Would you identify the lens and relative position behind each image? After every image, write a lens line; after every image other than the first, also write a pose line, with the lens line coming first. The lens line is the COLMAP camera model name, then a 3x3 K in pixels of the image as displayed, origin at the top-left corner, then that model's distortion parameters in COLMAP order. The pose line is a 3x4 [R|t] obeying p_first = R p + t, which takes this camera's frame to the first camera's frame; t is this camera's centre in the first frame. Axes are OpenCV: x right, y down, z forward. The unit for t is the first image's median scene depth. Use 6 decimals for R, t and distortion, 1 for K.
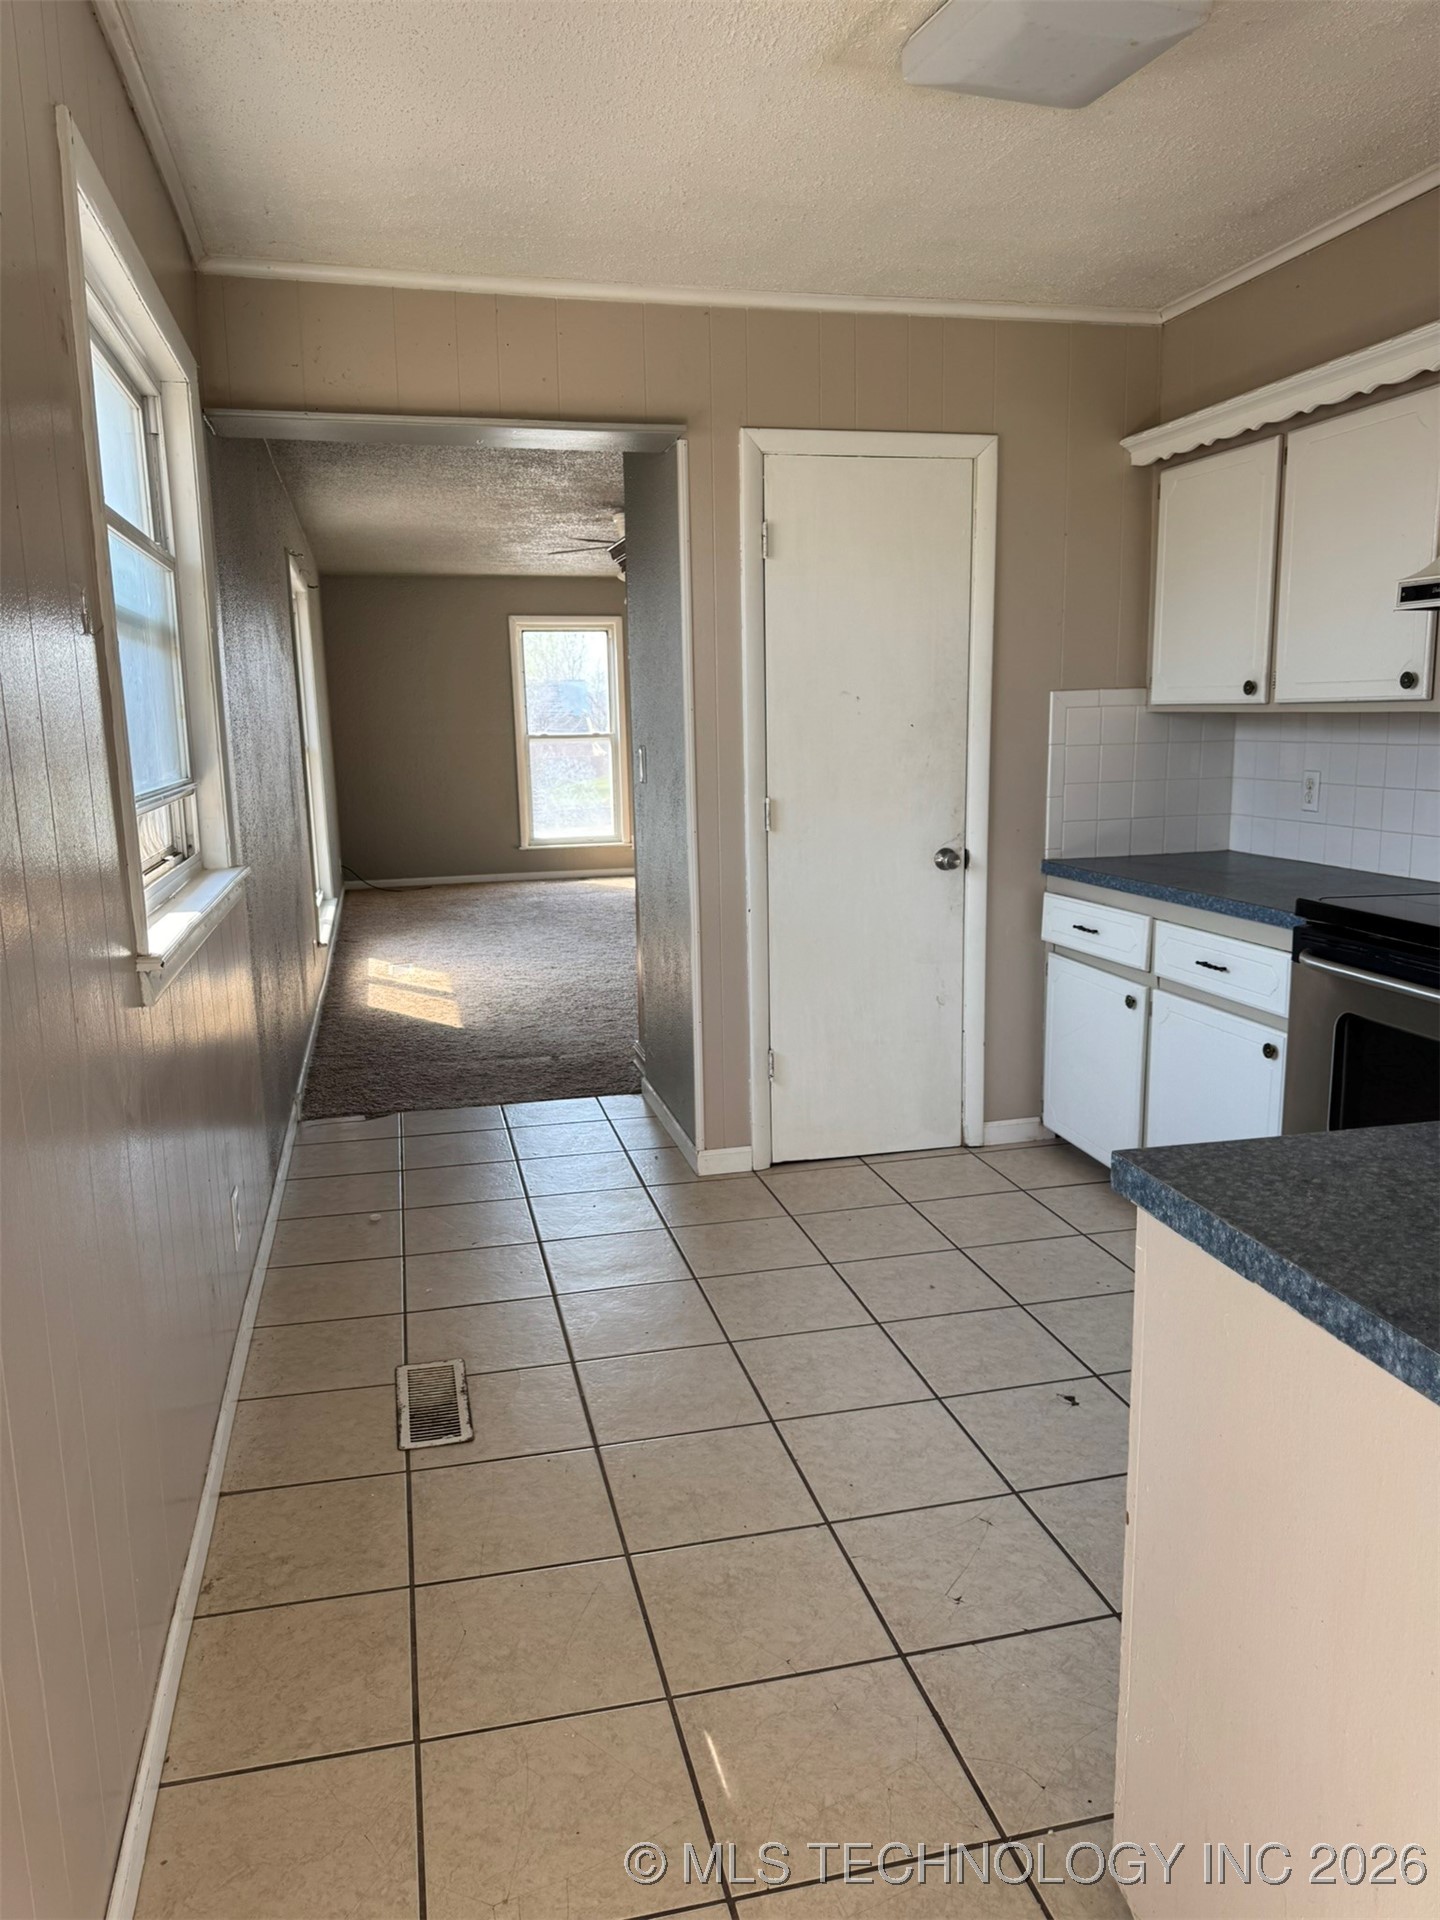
lens RADIAL K [[1368.9, 0, 720.0], [0, 1368.9, 960.0], [0, 0, 1]] dist [0.146280, -0.293669]
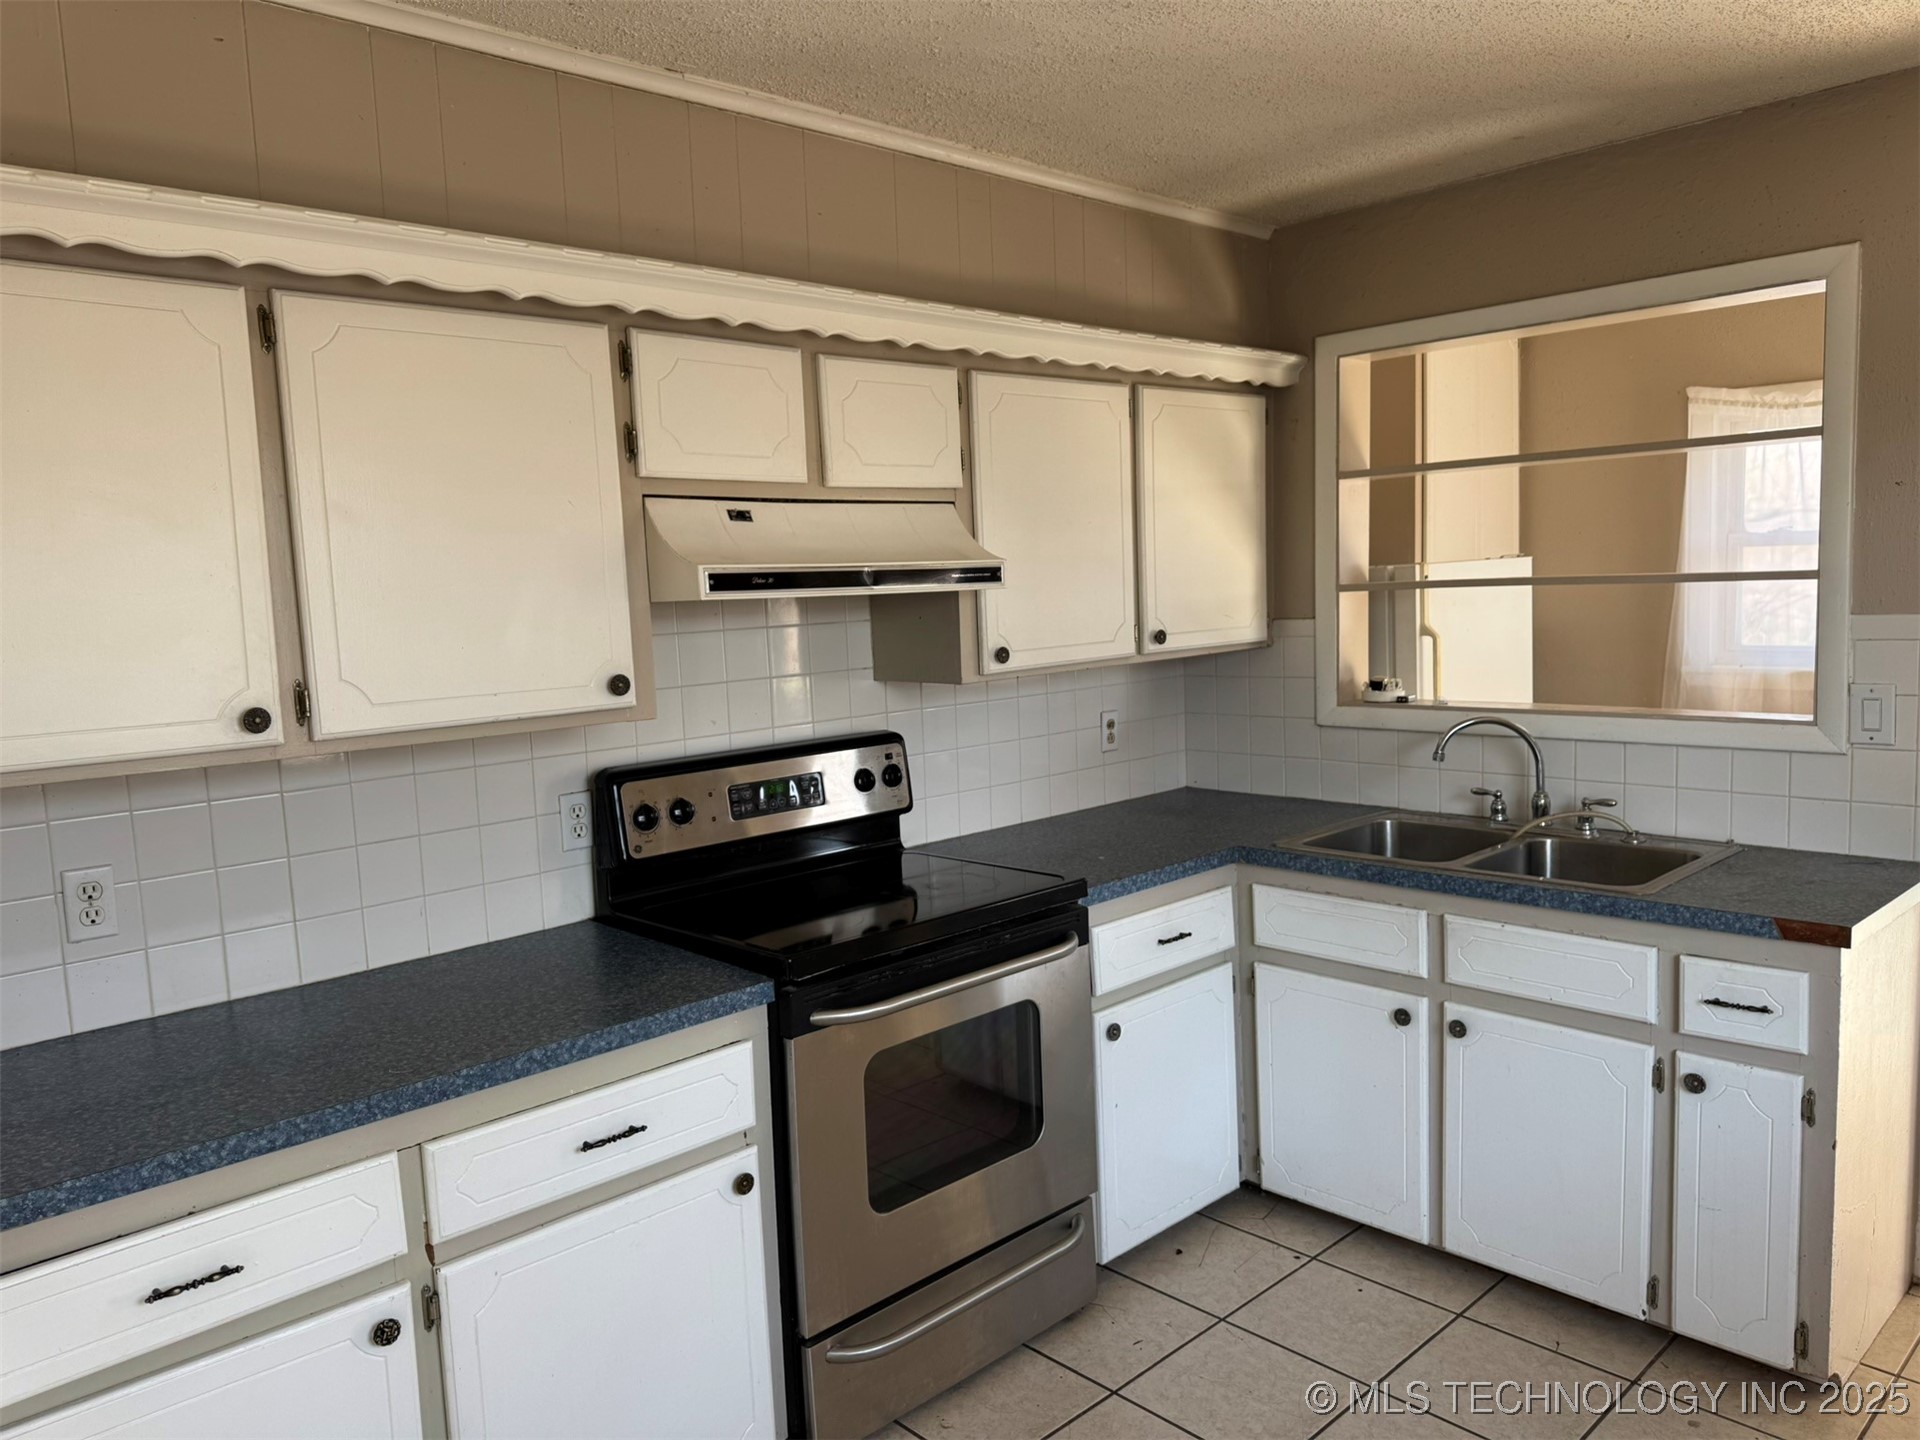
lens RADIAL K [[1368.9, 0, 960.0], [0, 1368.9, 720.0], [0, 0, 1]] dist [0.146280, -0.293669]
pose [[-0.494696, -0.051781, 0.867522, -0.249074], [0.199684, 0.964744, 0.171452, -0.241167], [-0.845815, 0.258047, -0.466914, 1.048552]]
